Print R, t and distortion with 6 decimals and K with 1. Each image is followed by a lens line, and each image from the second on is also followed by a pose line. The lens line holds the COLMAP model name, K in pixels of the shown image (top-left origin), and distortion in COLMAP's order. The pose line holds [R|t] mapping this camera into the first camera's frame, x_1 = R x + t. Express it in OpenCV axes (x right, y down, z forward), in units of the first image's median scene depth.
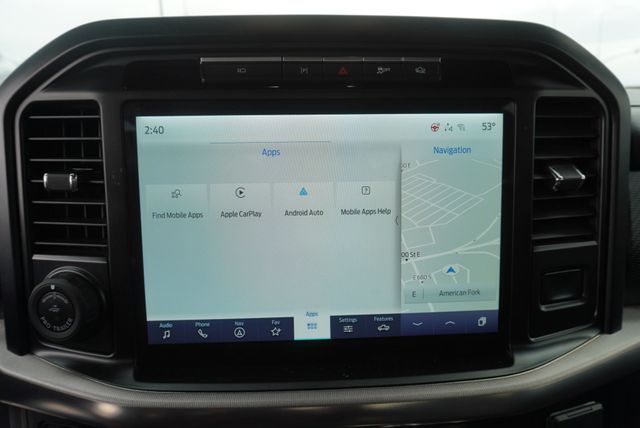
lens RADIAL K [[456.1, 0, 320.8], [0, 456.1, 215.1], [0, 0, 1]] dist [-0.027669, 0.013411]
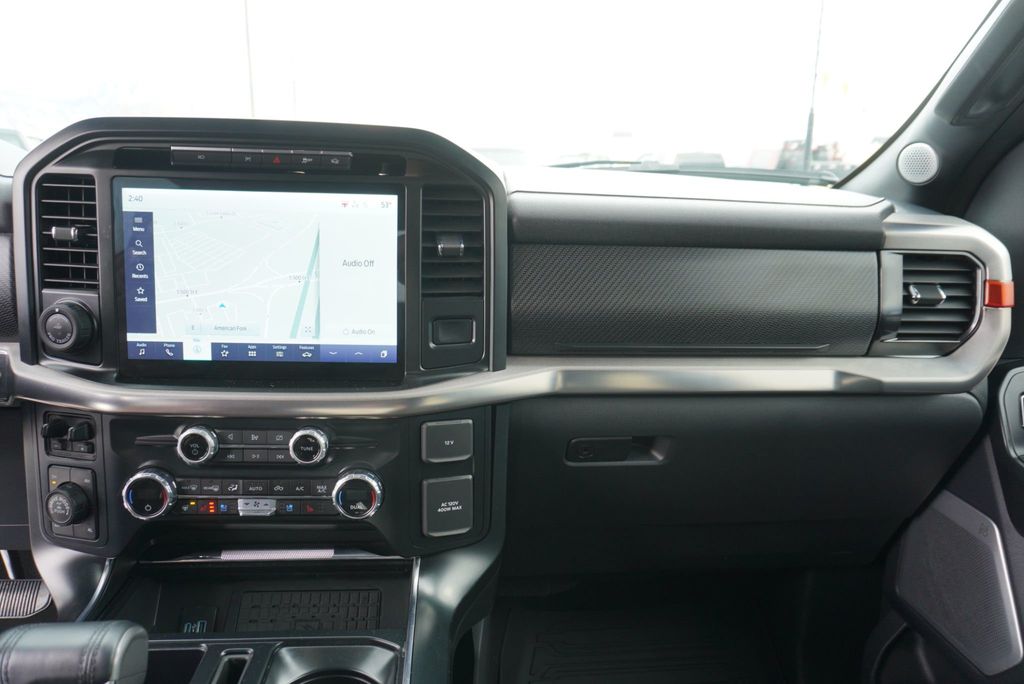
lens RADIAL K [[729.8, 0, 518.1], [0, 729.8, 349.9], [0, 0, 1]] dist [-0.027669, 0.013411]
pose [[0.999121, 0.039625, 0.013709, 0.746736], [-0.039960, 0.998887, 0.025077, 0.161751], [-0.012700, -0.025603, 0.999592, -1.162710]]
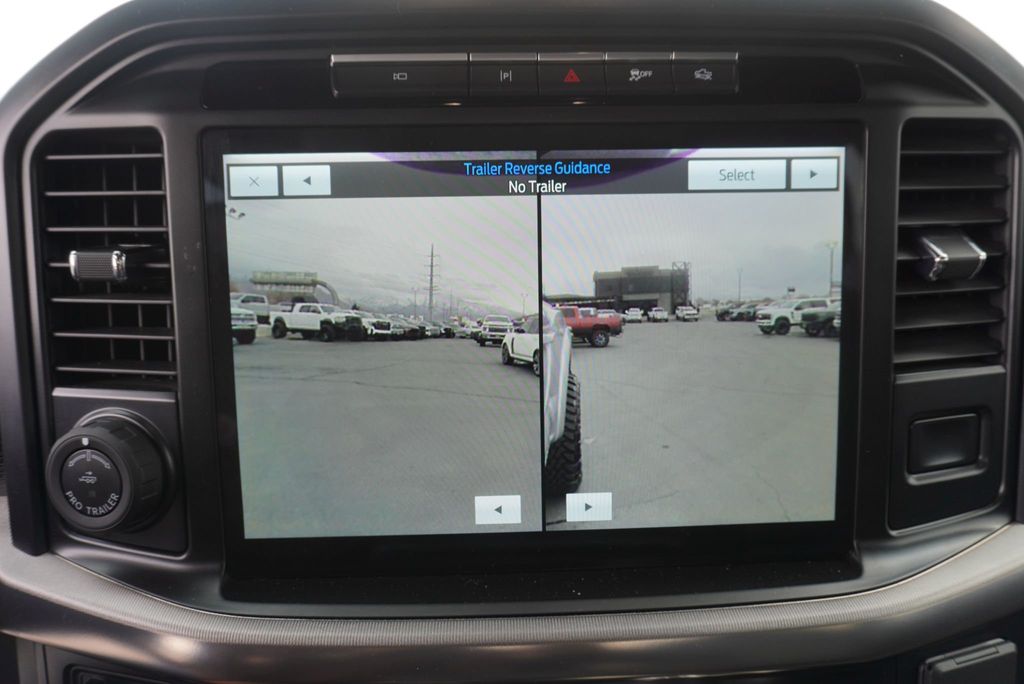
lens RADIAL K [[729.8, 0, 512.8], [0, 729.8, 340.7], [0, 0, 1]] dist [-0.027669, 0.013411]
pose [[0.999818, -0.000534, -0.019057, -0.009743], [0.000601, 0.999993, 0.003557, 0.022314], [0.019055, -0.003568, 0.999812, 0.053638]]
